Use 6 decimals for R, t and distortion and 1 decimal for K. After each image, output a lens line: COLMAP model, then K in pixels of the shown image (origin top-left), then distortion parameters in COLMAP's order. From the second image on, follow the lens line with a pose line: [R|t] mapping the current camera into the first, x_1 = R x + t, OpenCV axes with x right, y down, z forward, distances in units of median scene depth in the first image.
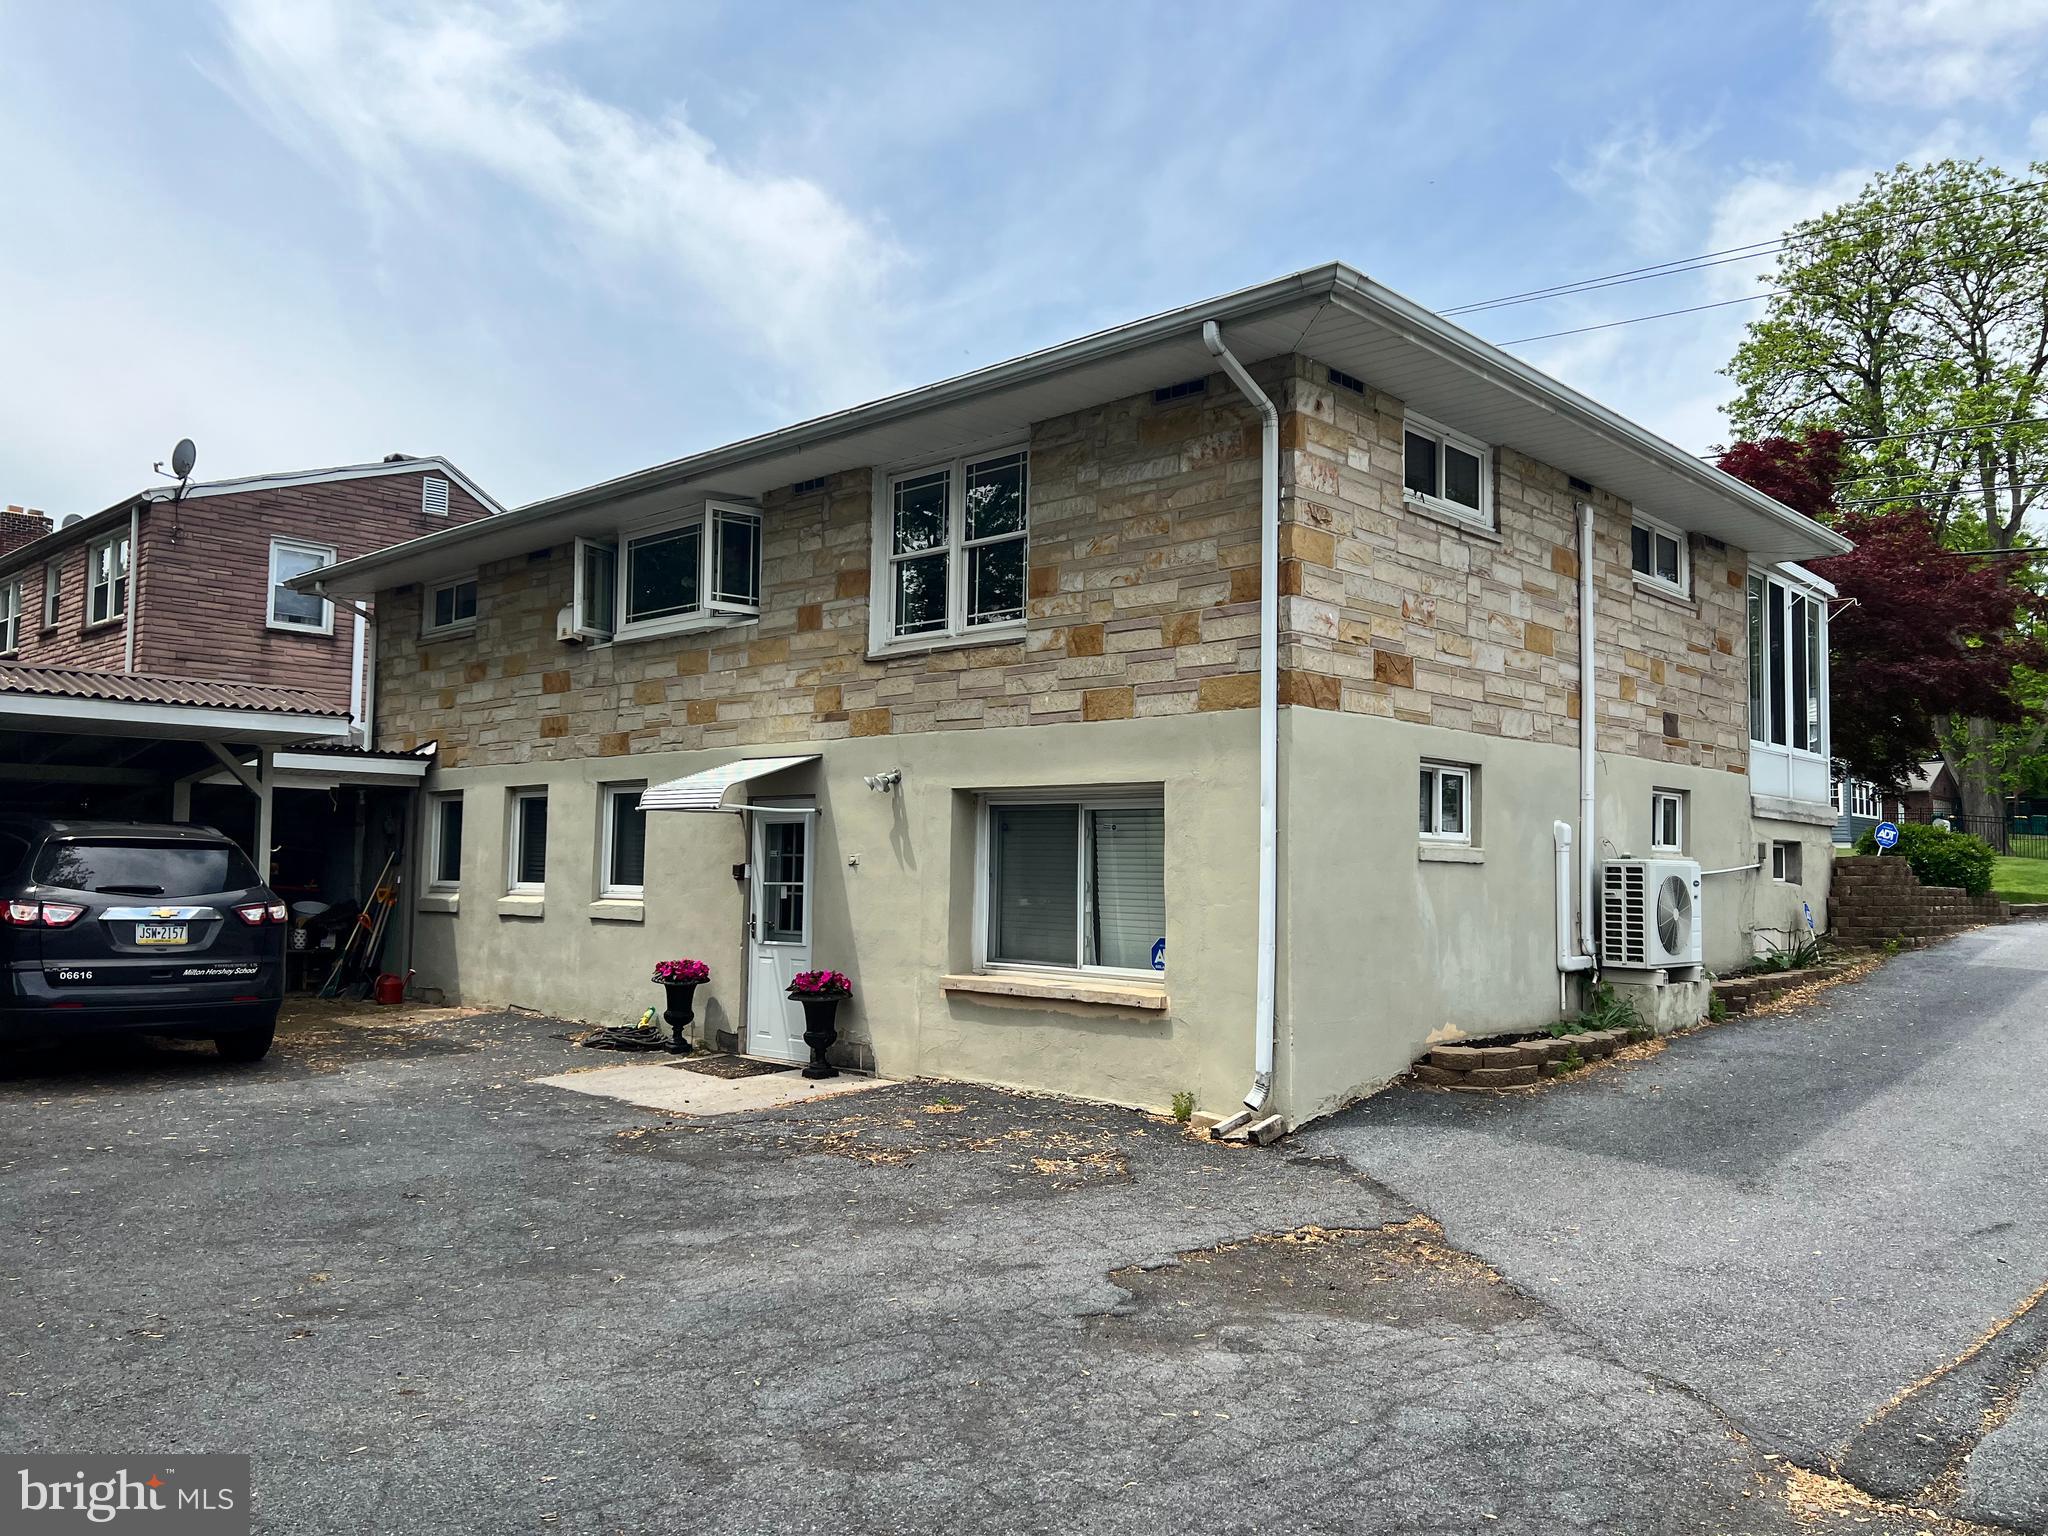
lens RADIAL K [[1530.5, 0, 1024.0], [0, 1530.5, 768.0], [0, 0, 1]] dist [0.000792, 0.000308]
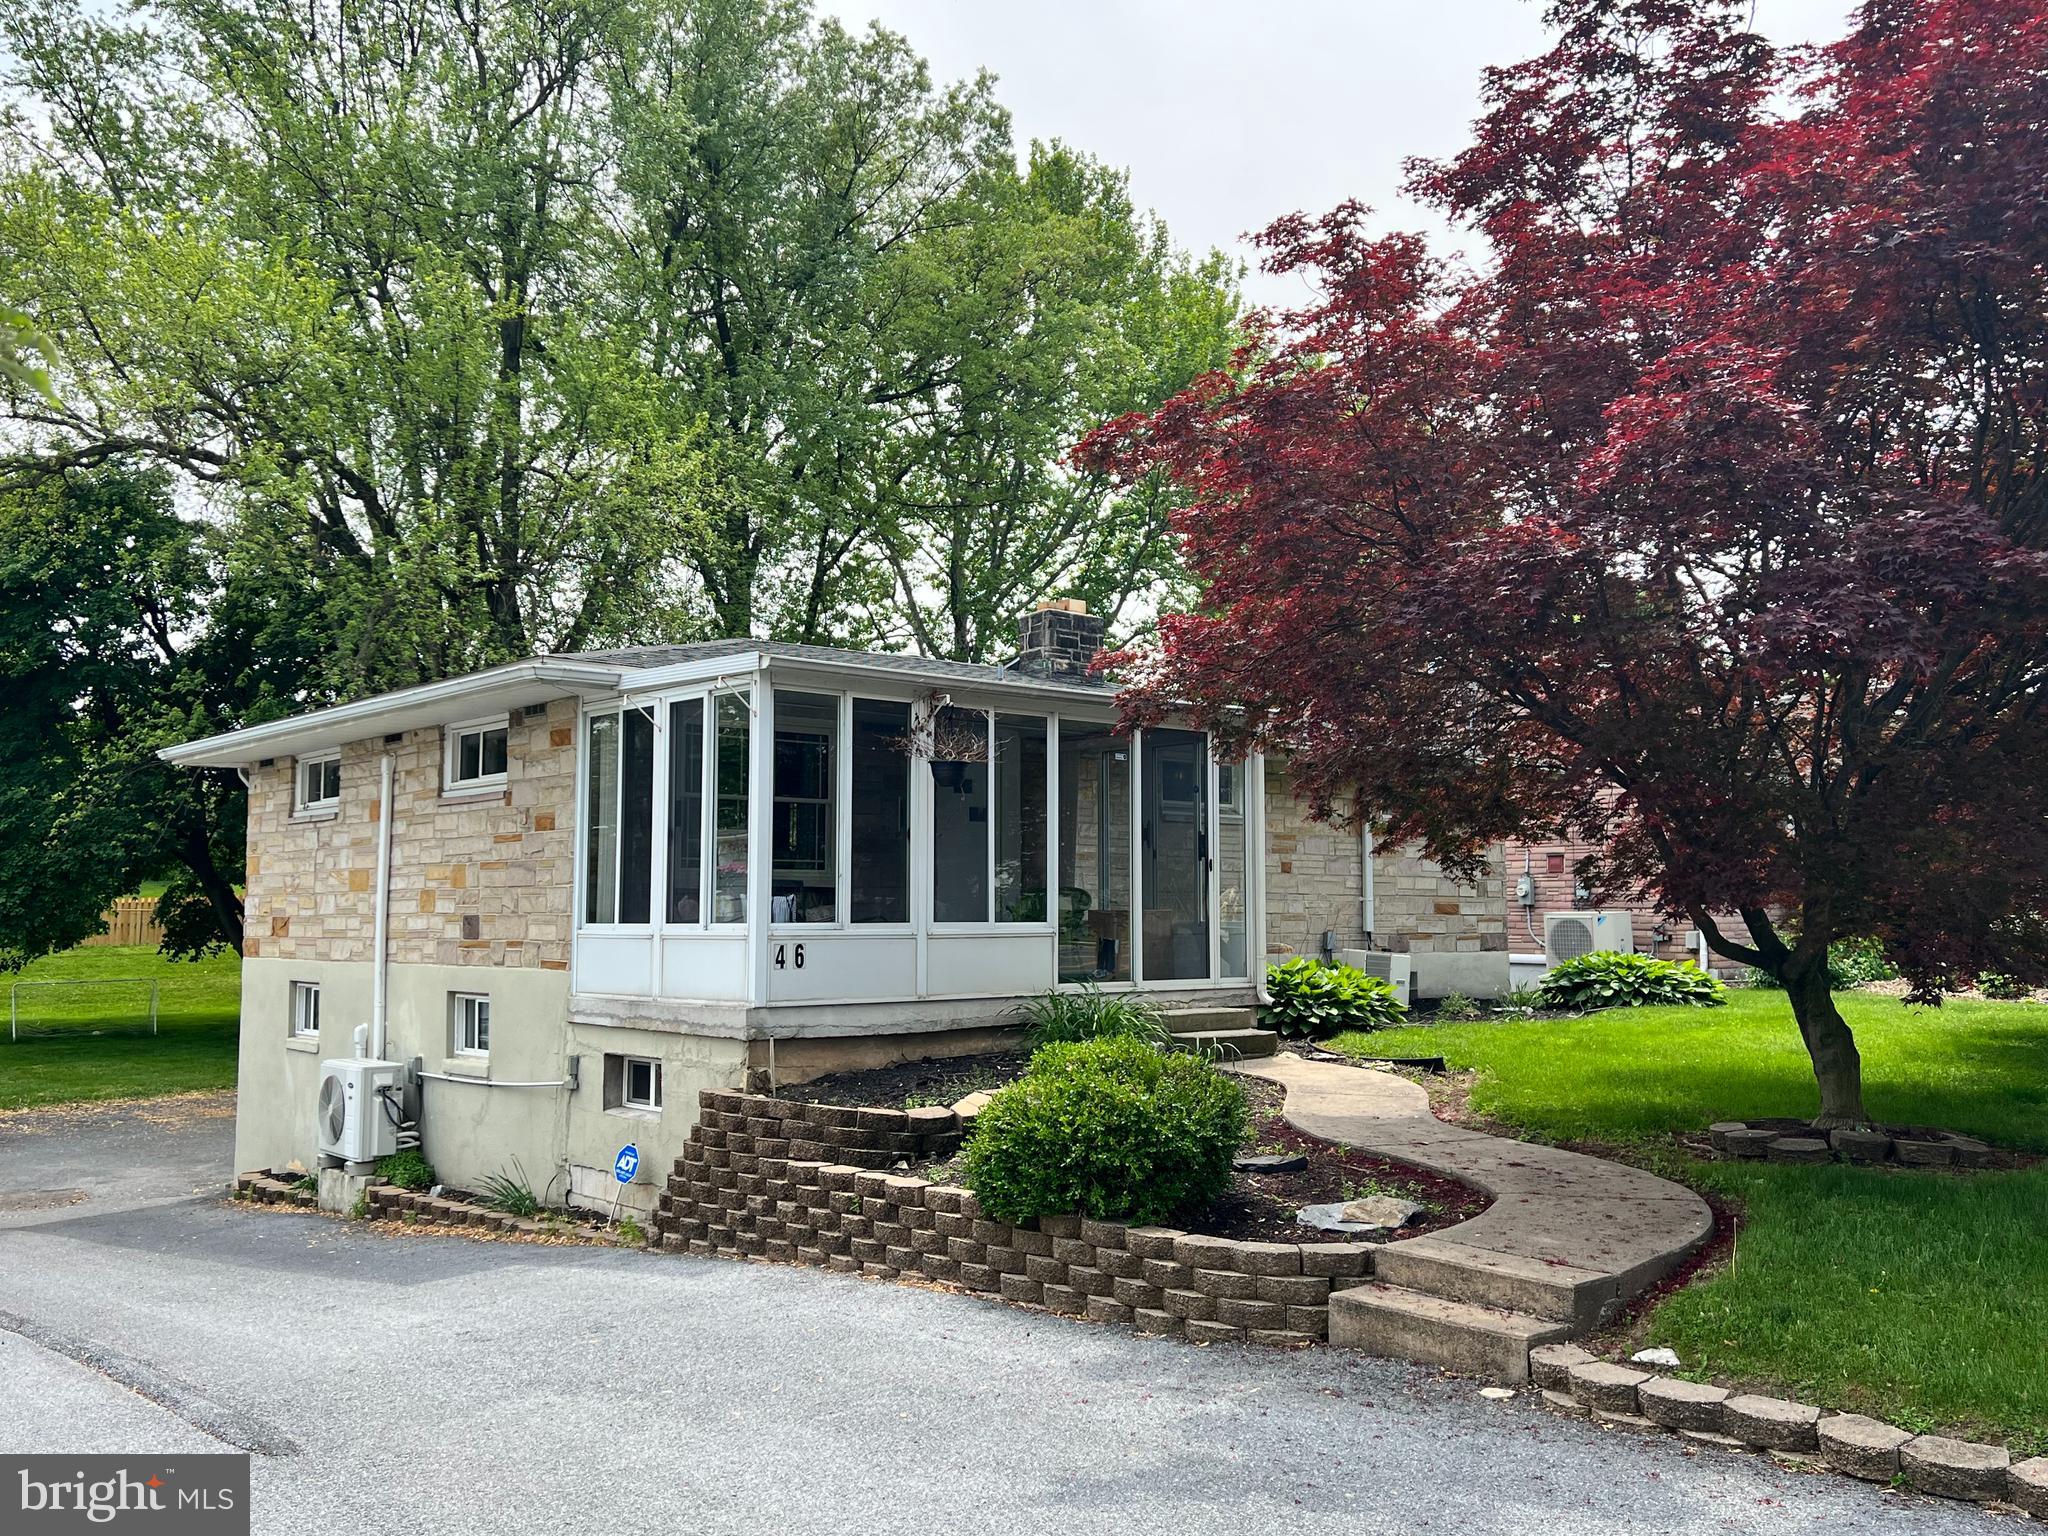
lens RADIAL K [[1681.8, 0, 1024.0], [0, 1681.8, 768.0], [0, 0, 1]] dist [0.033349, -0.012283]
pose [[-0.049379, -0.126299, -0.990762, 1.449997], [0.050393, 0.990394, -0.128764, 0.027383], [0.997508, -0.056286, -0.042540, 1.367243]]
